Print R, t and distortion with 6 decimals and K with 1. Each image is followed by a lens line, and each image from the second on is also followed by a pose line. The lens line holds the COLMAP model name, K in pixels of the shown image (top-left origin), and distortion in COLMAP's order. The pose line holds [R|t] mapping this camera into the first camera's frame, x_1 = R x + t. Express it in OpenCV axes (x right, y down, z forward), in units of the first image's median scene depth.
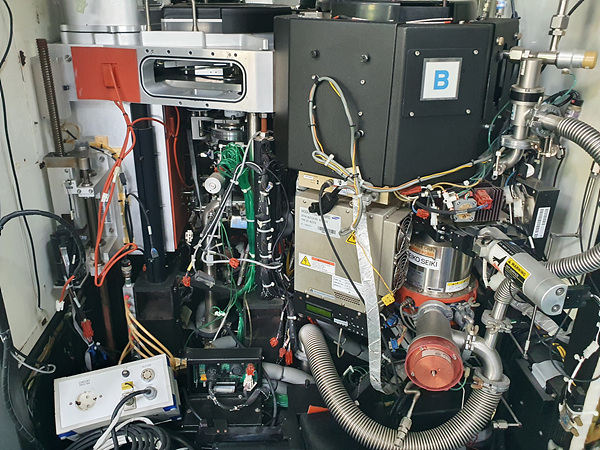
lens RADIAL K [[521.1, 0, 288.3], [0, 521.1, 213.5], [0, 0, 1]] dist [0.080204, -0.202784]
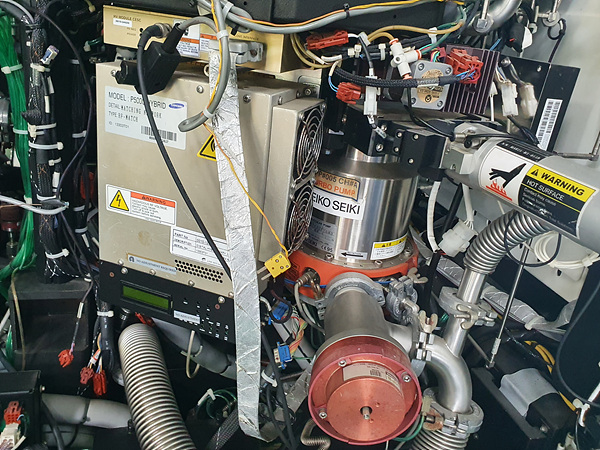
lens RADIAL K [[521.1, 0, 288.3], [0, 521.1, 213.5], [0, 0, 1]] dist [0.080204, -0.202784]
pose [[0.972625, 0.018897, 0.231611, 0.076114], [-0.017778, 0.999818, -0.006918, 0.105188], [-0.231700, 0.002611, 0.972784, 0.460936]]
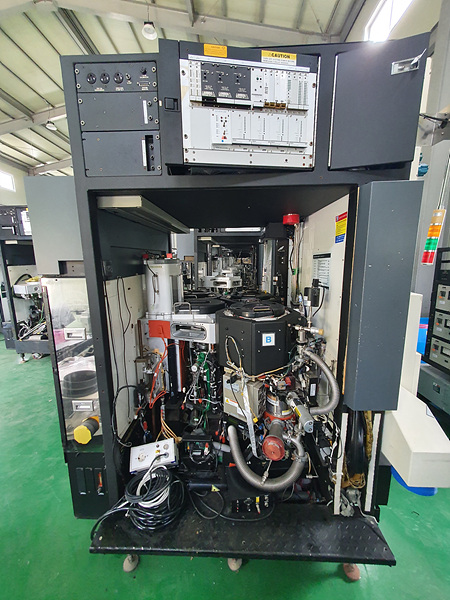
lens RADIAL K [[234.3, 0, 224.1], [0, 234.3, 292.3], [0, 0, 1]] dist [0.002072, 0.000021]
pose [[0.995882, -0.014711, -0.089458, 0.131073], [-0.007789, 0.969216, -0.246088, -0.147723], [0.090324, 0.245772, 0.965110, -0.276698]]
